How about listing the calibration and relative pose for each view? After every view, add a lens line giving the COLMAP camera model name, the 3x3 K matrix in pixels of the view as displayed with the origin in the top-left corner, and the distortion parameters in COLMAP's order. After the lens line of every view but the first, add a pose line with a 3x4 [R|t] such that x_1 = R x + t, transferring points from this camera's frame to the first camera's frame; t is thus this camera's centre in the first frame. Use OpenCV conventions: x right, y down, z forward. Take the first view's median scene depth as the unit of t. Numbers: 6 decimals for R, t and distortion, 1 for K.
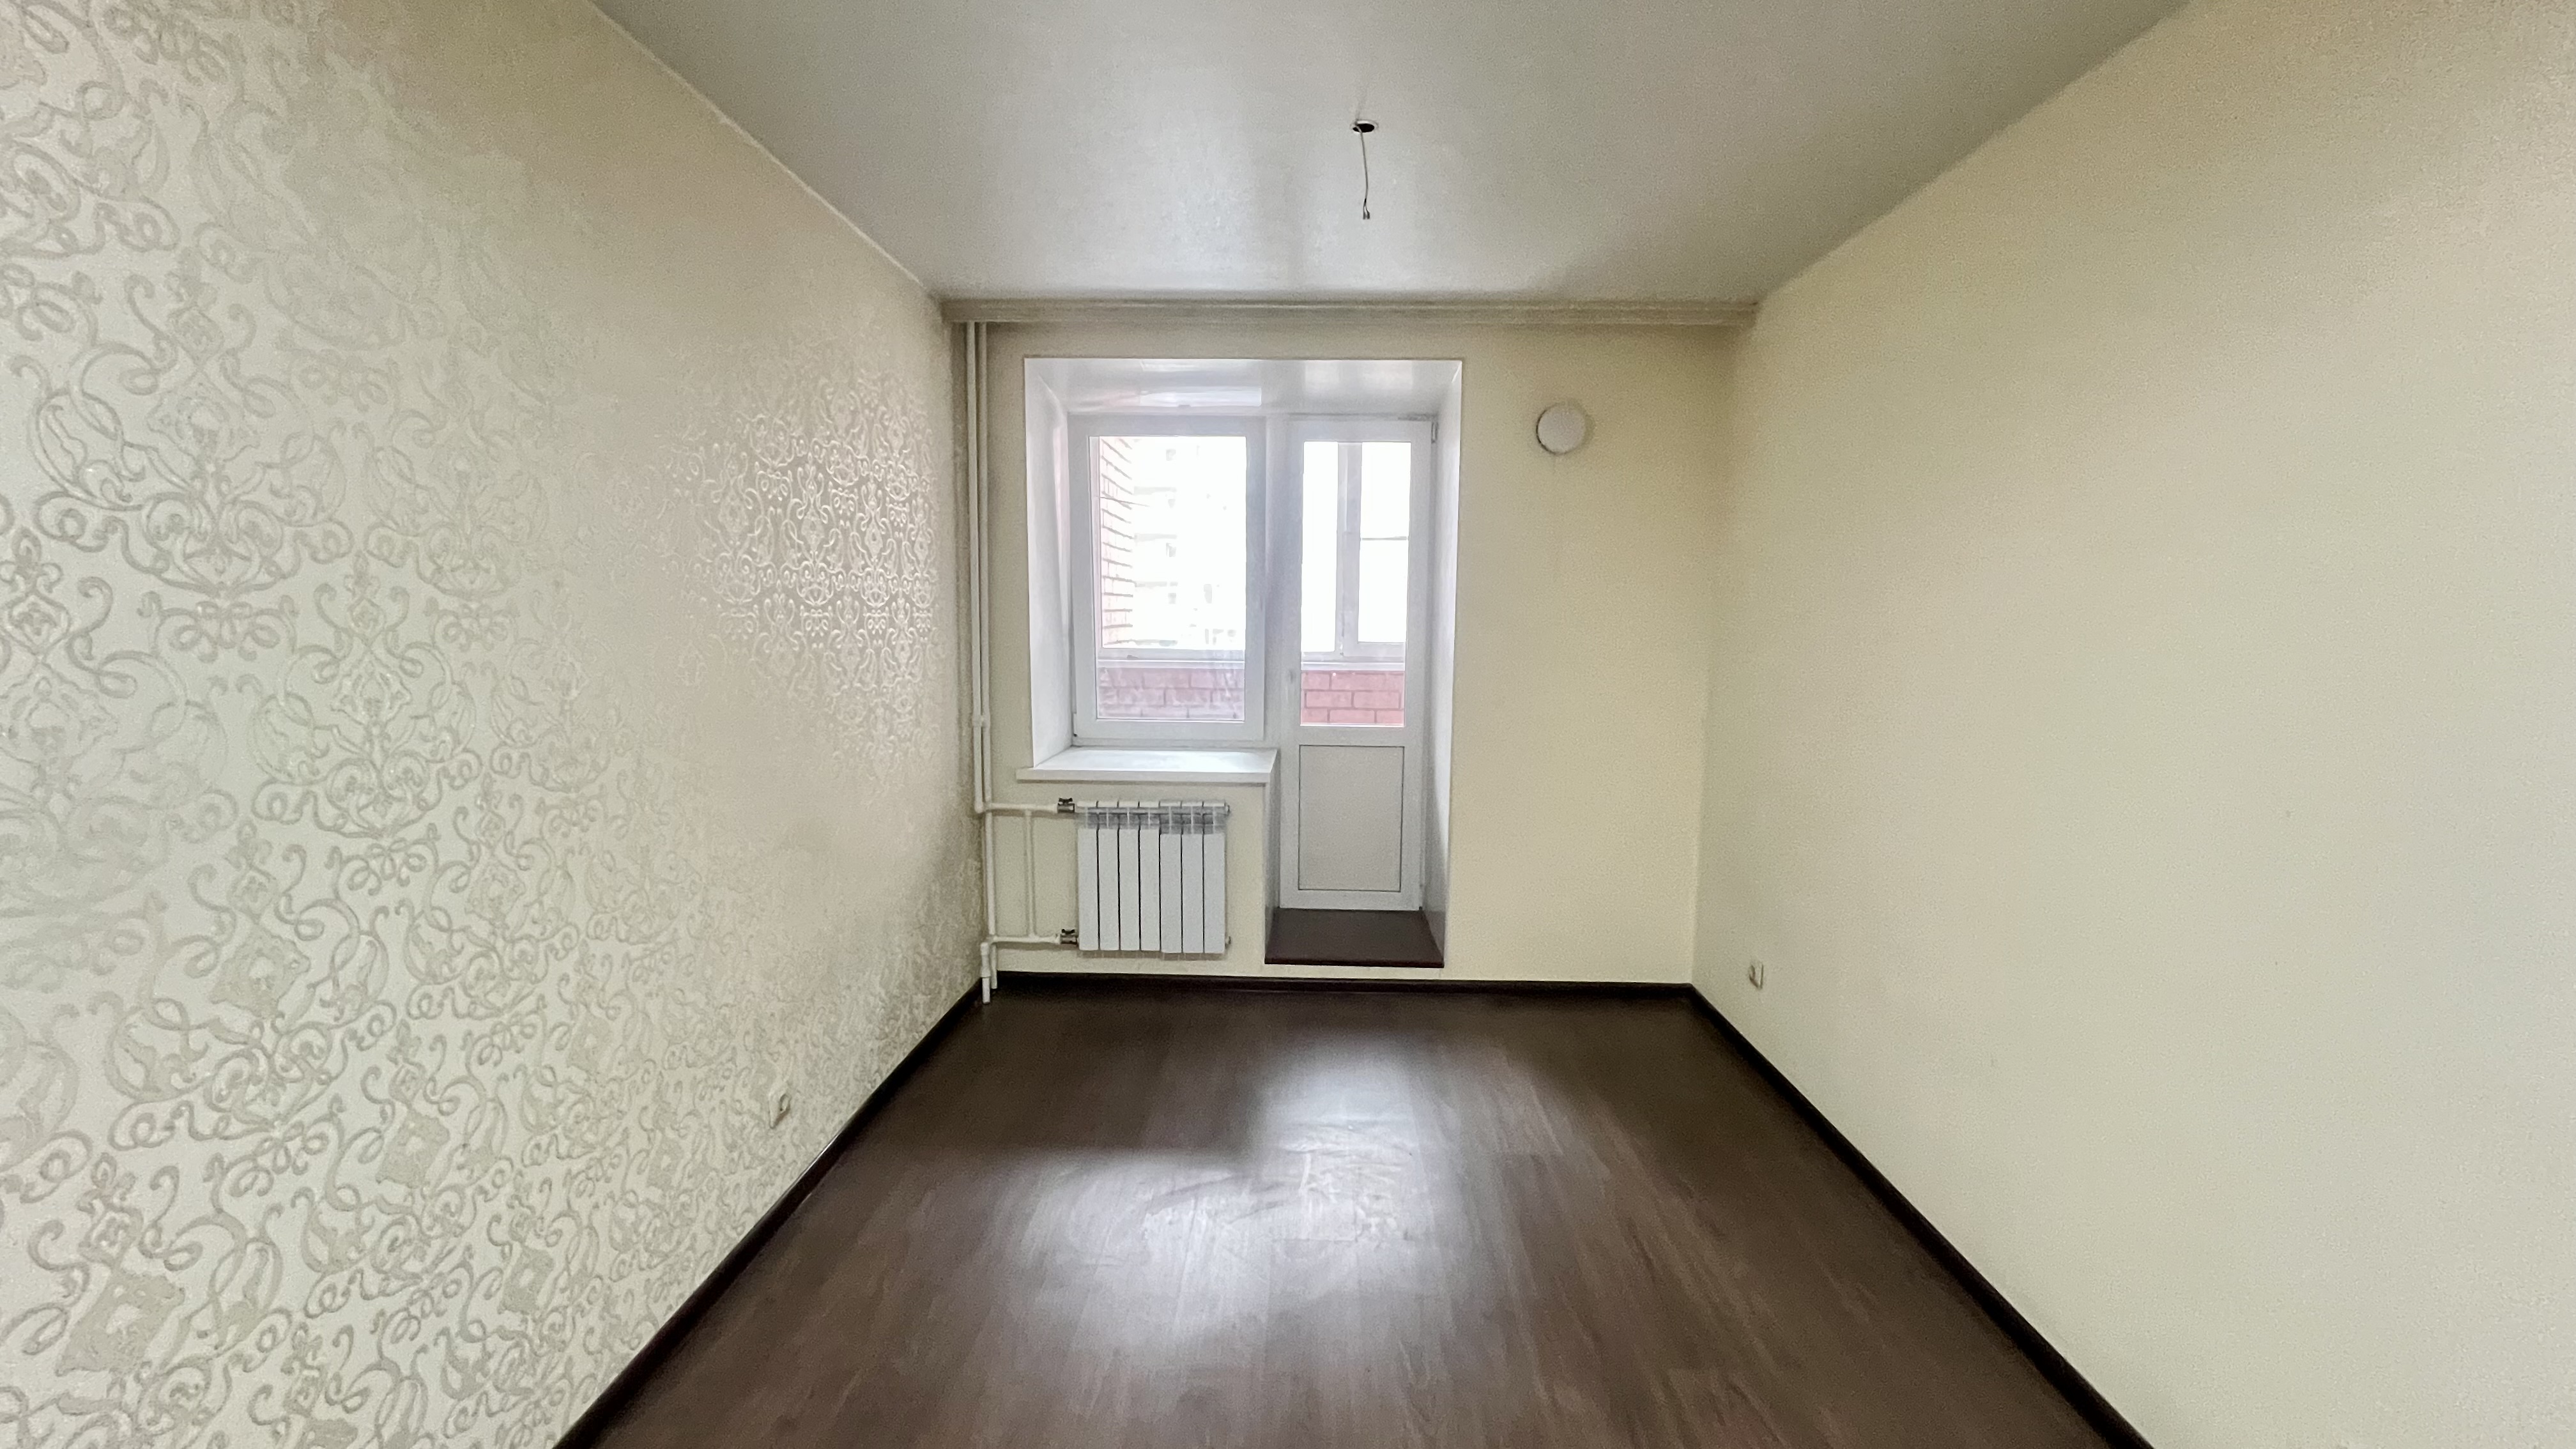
lens RADIAL K [[1046.1, 0, 1293.6], [0, 1046.1, 717.8], [0, 0, 1]] dist [0.000670, 0.000036]
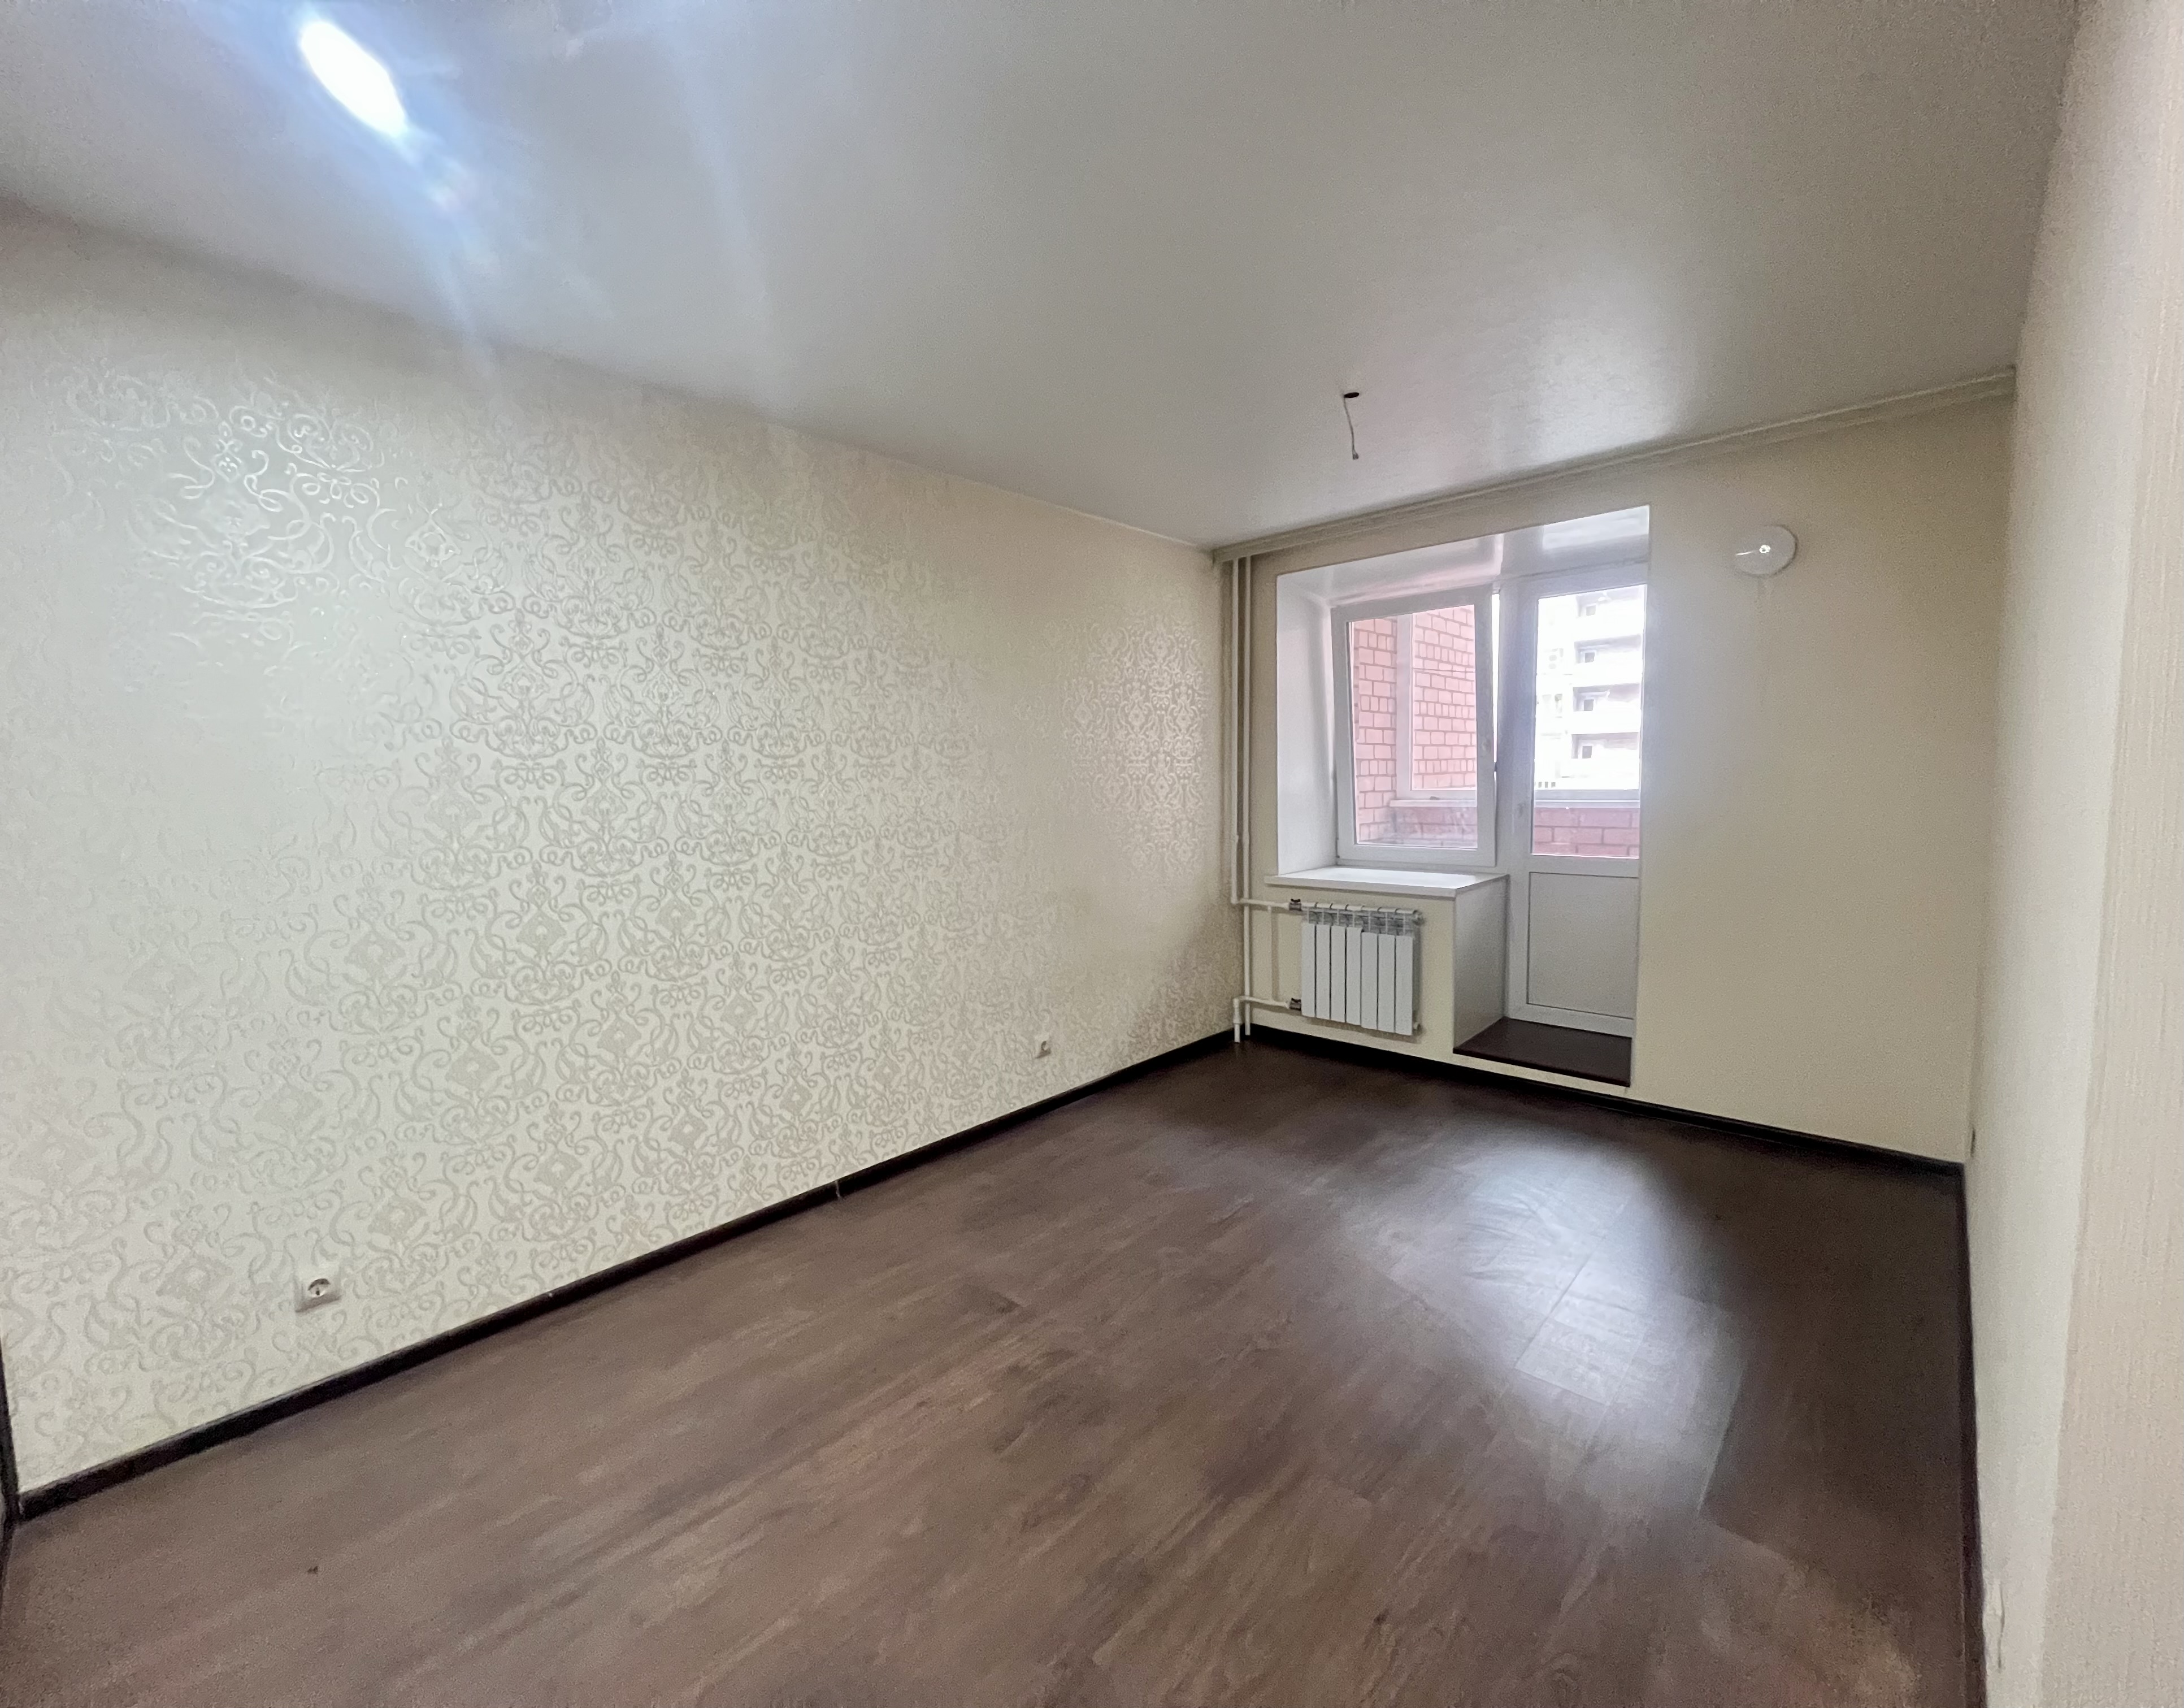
lens RADIAL K [[915.3, 0, 1019.2], [0, 915.3, 841.5], [0, 0, 1]] dist [-0.000891, -0.000067]
pose [[0.715005, 0.022282, -0.698764, 0.343829], [-0.041062, 0.999105, -0.010157, 0.029760], [0.697912, 0.035955, 0.715280, -0.081733]]
